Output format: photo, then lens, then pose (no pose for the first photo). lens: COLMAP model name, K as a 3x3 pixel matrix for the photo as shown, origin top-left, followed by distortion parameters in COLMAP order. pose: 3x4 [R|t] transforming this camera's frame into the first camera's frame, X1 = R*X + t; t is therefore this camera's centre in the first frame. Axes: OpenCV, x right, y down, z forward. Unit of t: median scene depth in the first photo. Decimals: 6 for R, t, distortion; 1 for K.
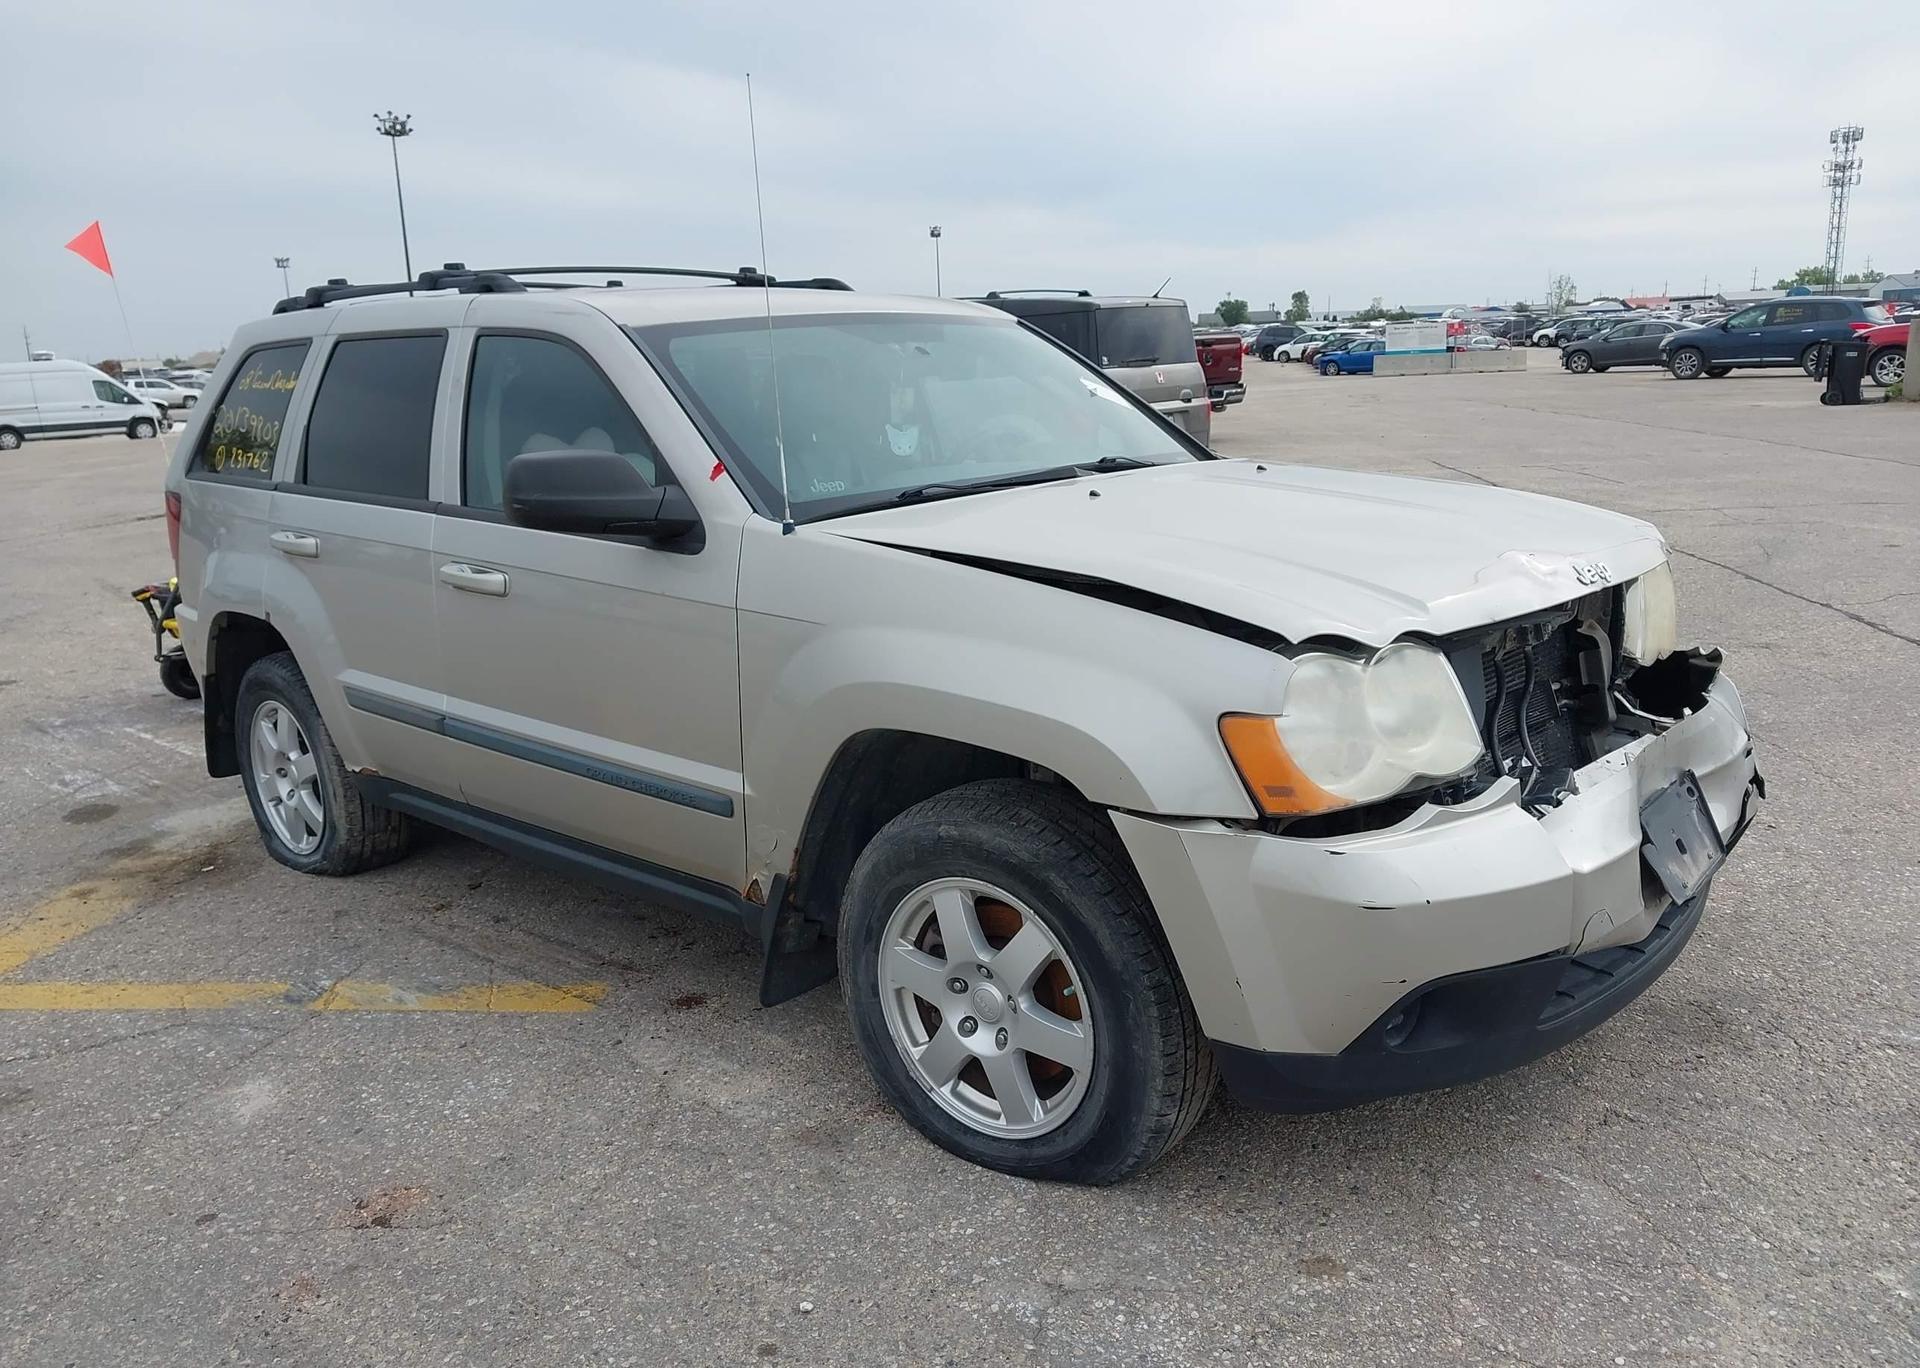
lens RADIAL K [[1512.8, 0, 945.1], [0, 1512.8, 683.9], [0, 0, 1]] dist [0.038621, -0.054778]
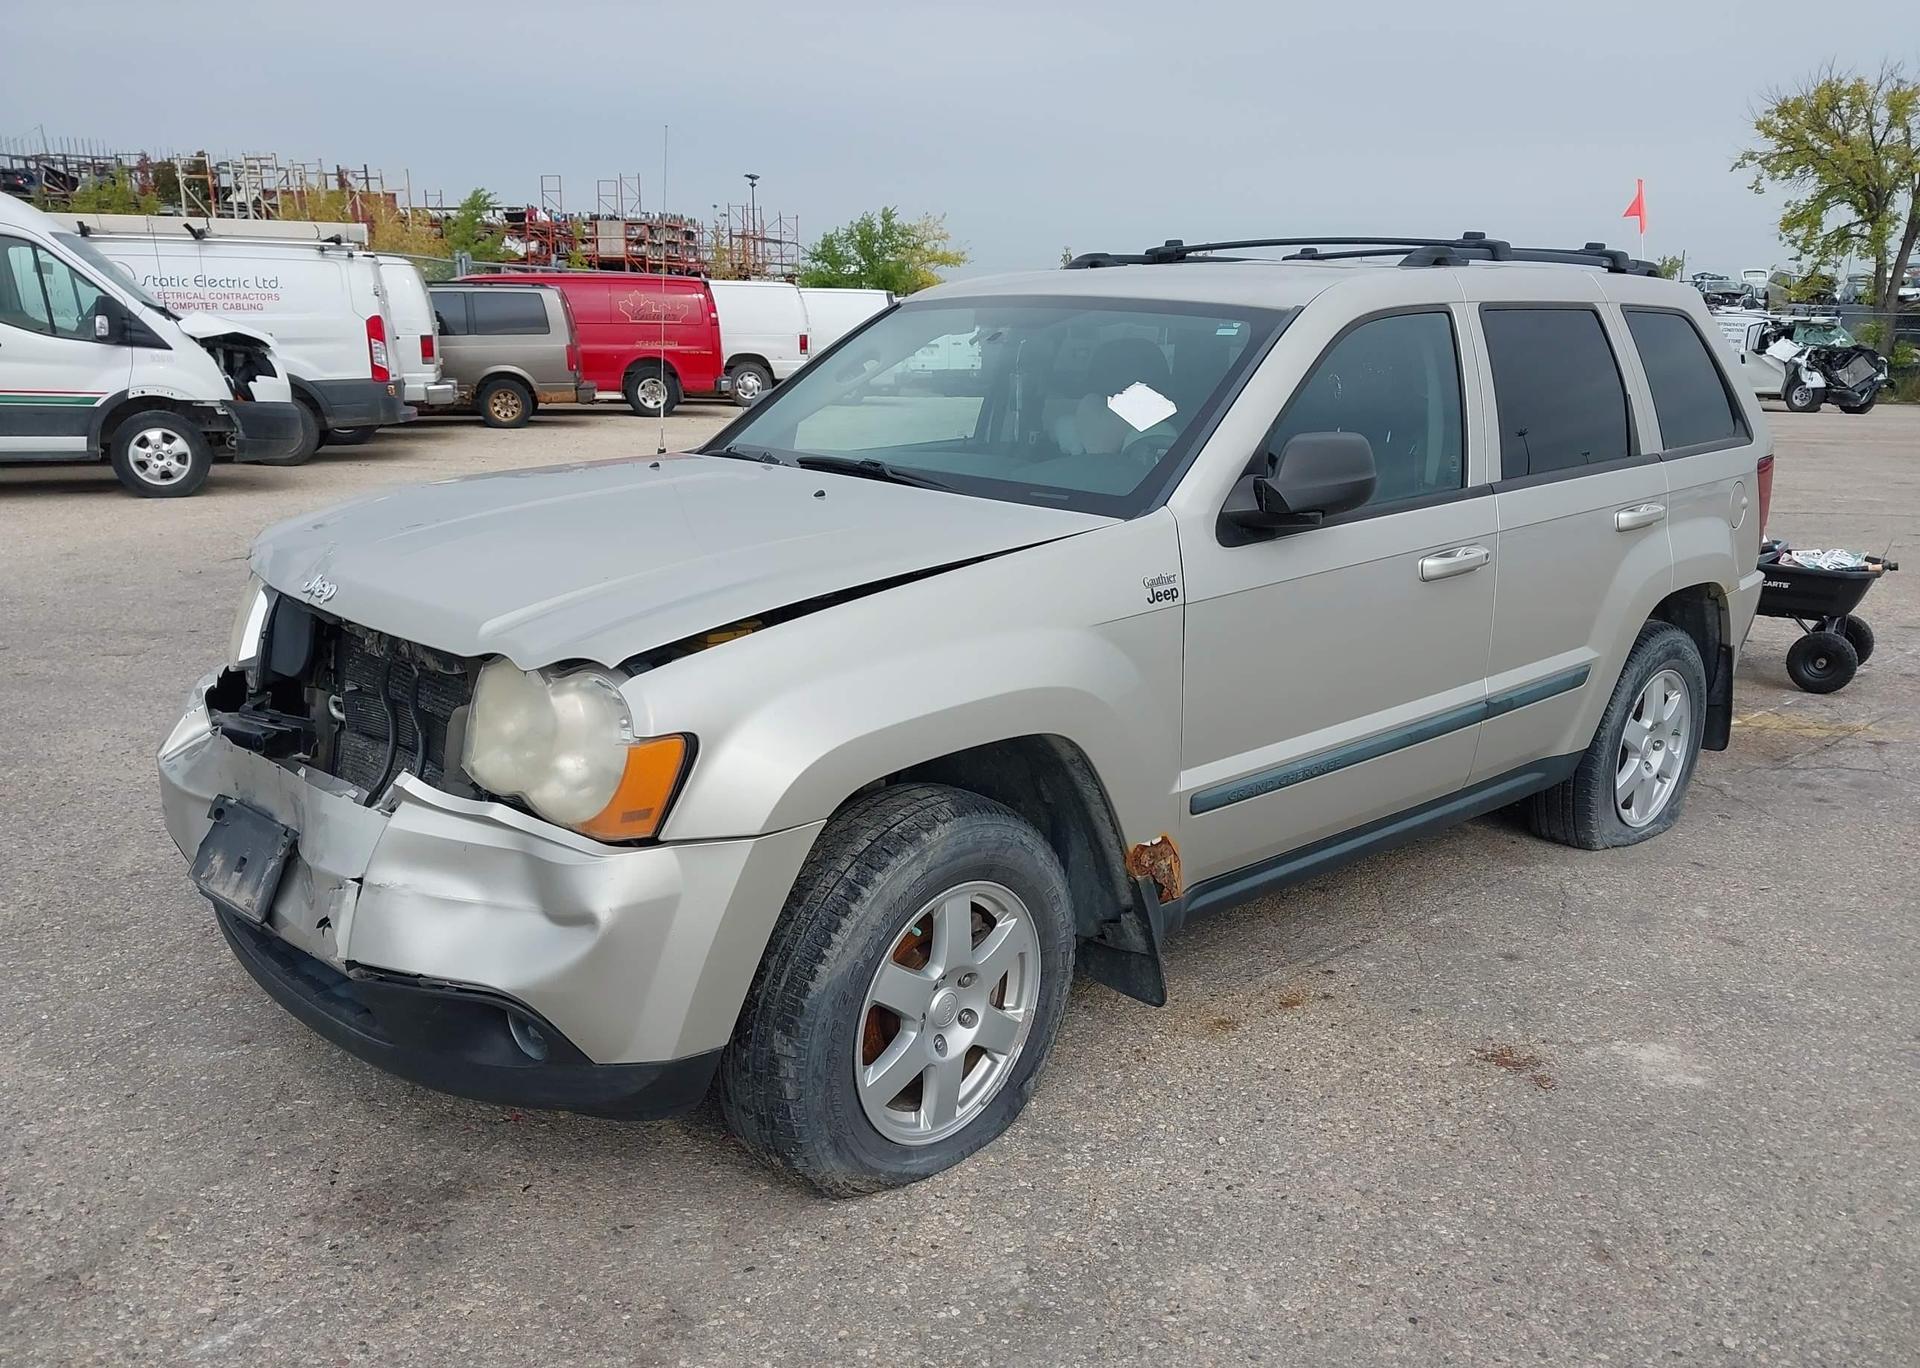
lens RADIAL K [[1512.8, 0, 955.5], [0, 1512.8, 698.1], [0, 0, 1]] dist [0.038621, -0.054778]
pose [[-0.075727, 0.284918, -0.955556, 0.889604], [-0.227096, 0.928195, 0.294757, -0.258306], [0.970924, 0.239324, -0.005585, 0.935062]]
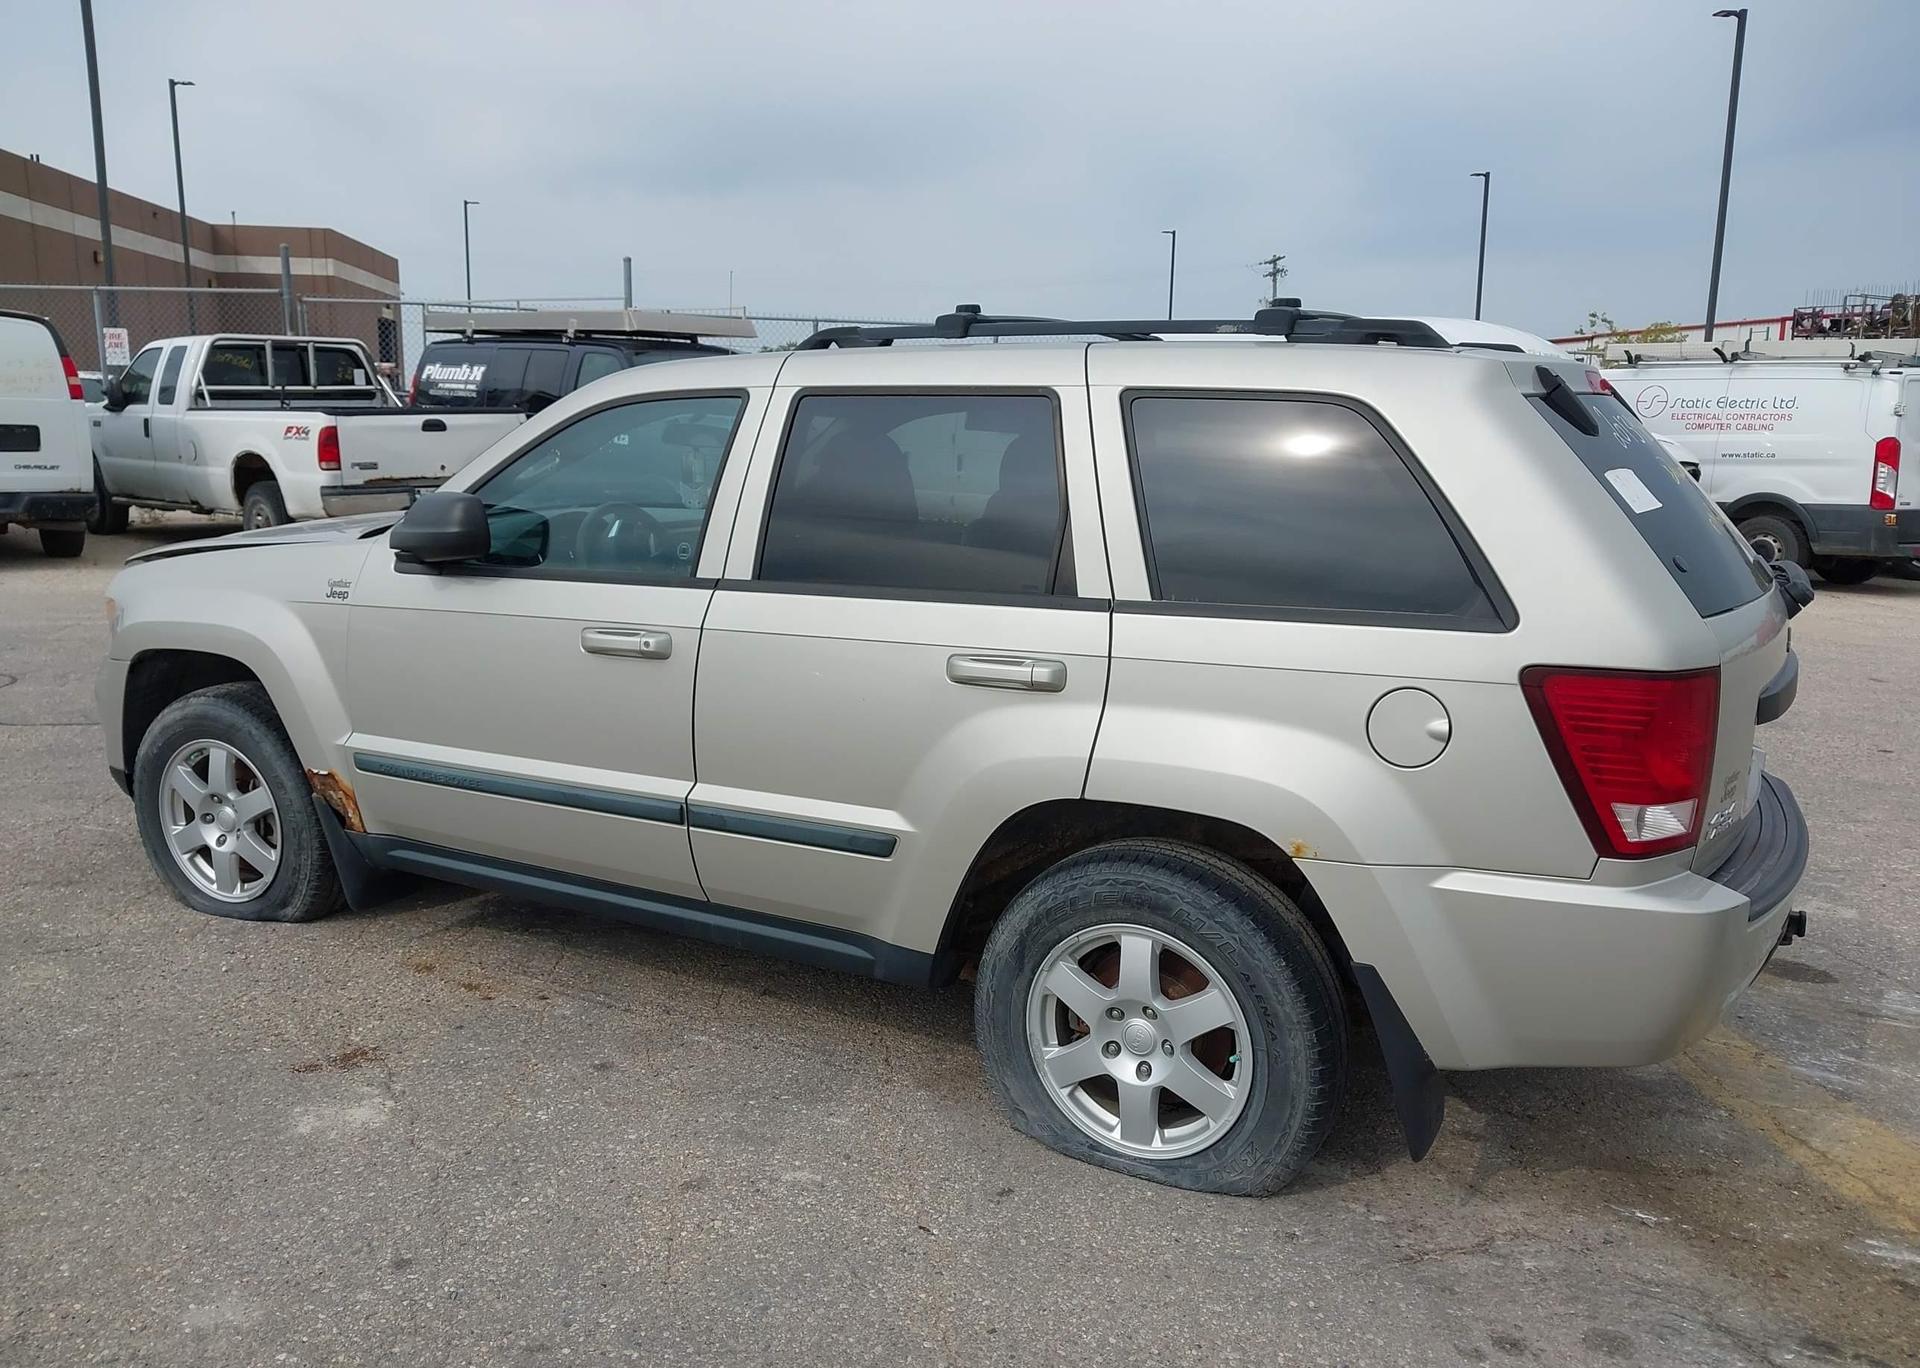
lens RADIAL K [[1512.8, 0, 946.7], [0, 1512.8, 680.5], [0, 0, 1]] dist [0.038621, -0.054778]
pose [[-0.968314, 0.068712, -0.240097, 0.068534], [-0.031153, 0.920660, 0.389119, -0.455984], [0.247785, 0.384269, -0.889348, 1.983850]]
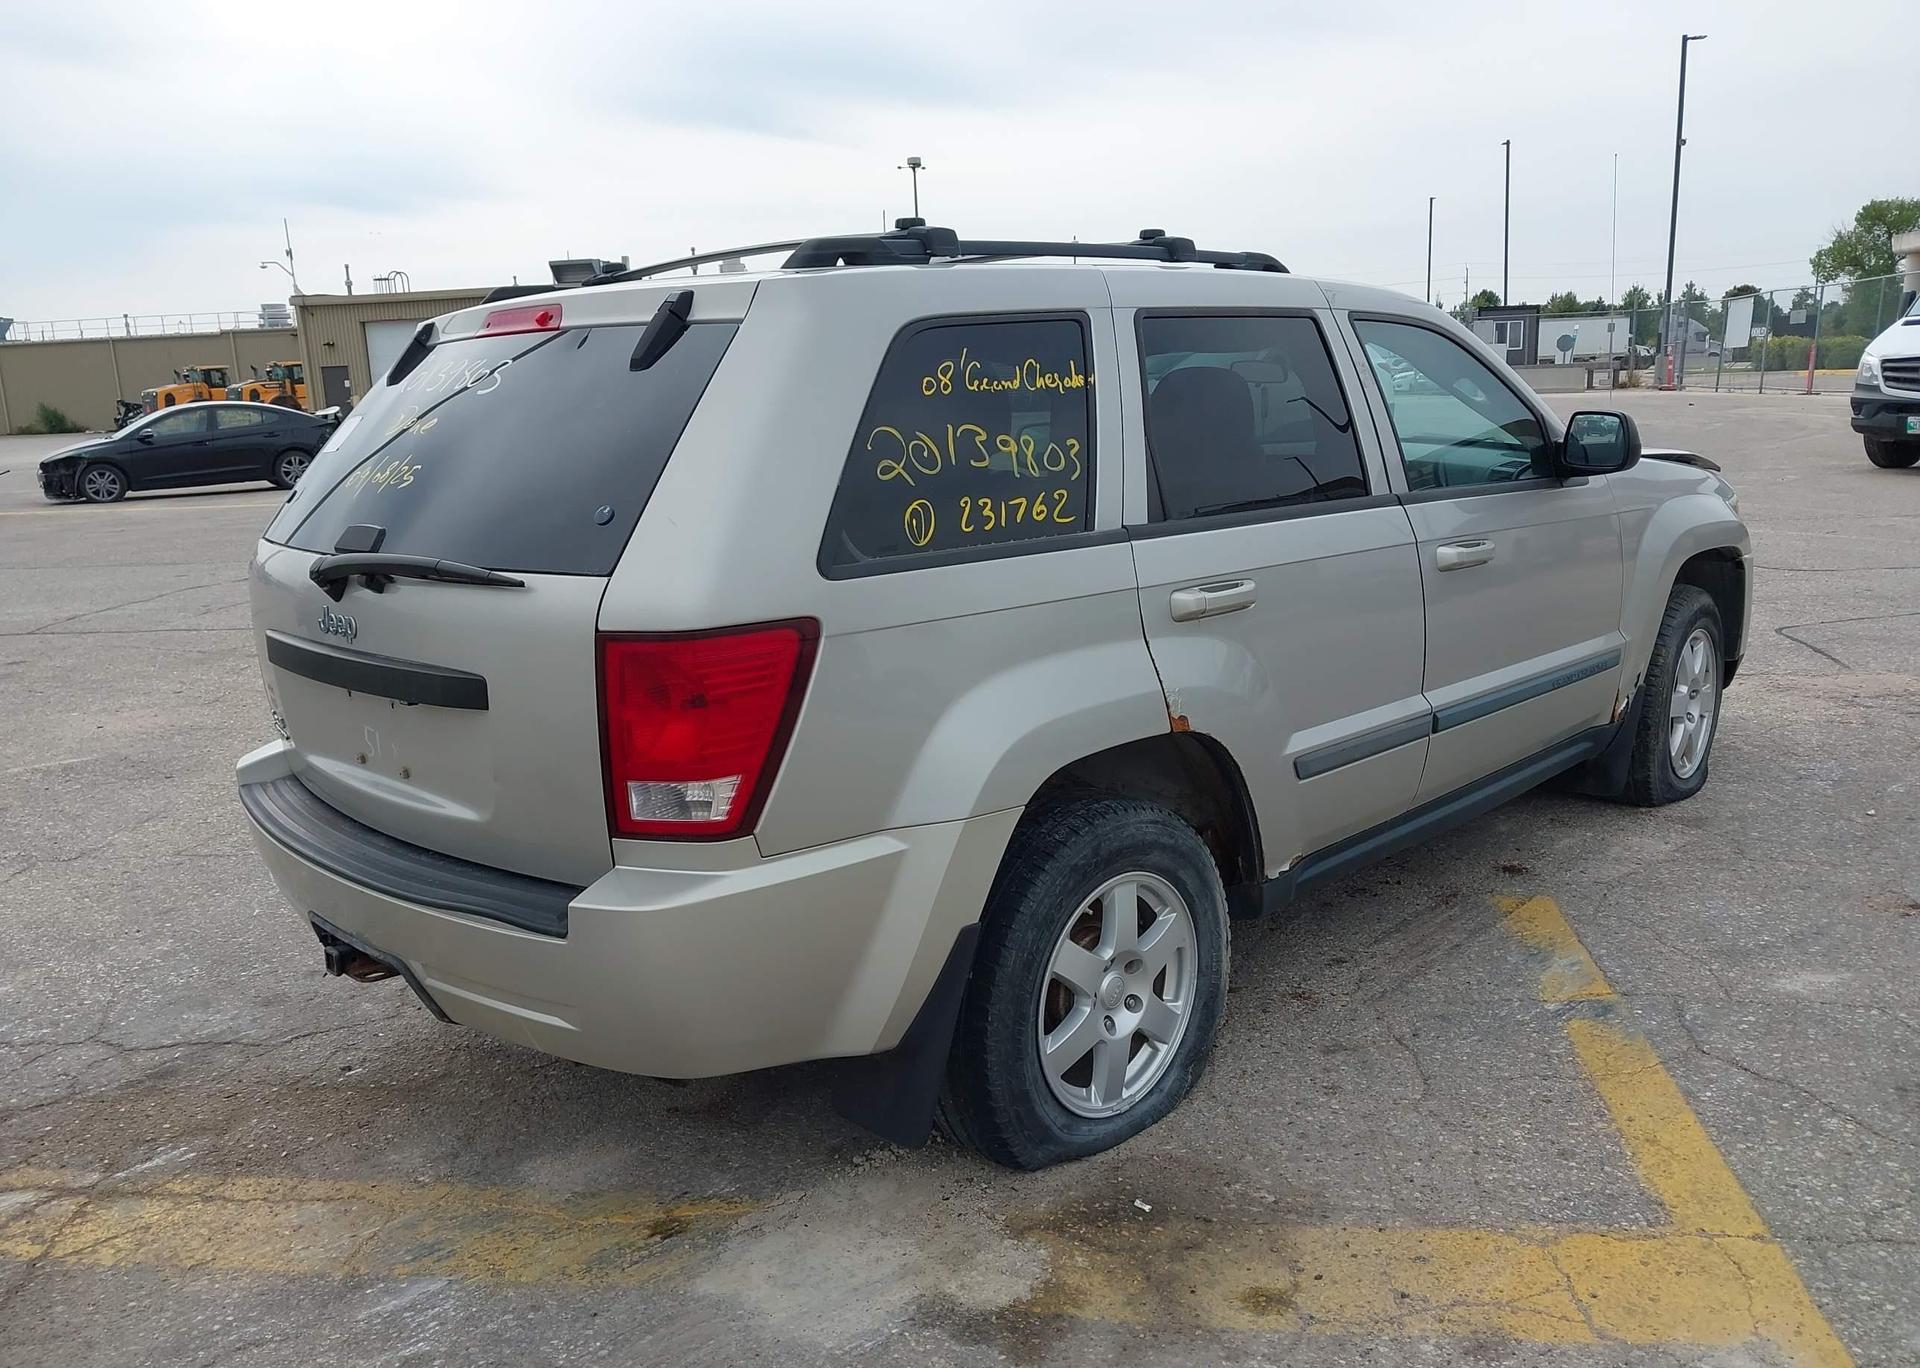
lens RADIAL K [[1512.8, 0, 956.6], [0, 1512.8, 682.1], [0, 0, 1]] dist [0.038621, -0.054778]
pose [[0.037269, -0.160536, 0.986326, -1.161205], [0.257318, 0.955271, 0.145758, -0.193959], [-0.965608, 0.248367, 0.076910, 1.101921]]
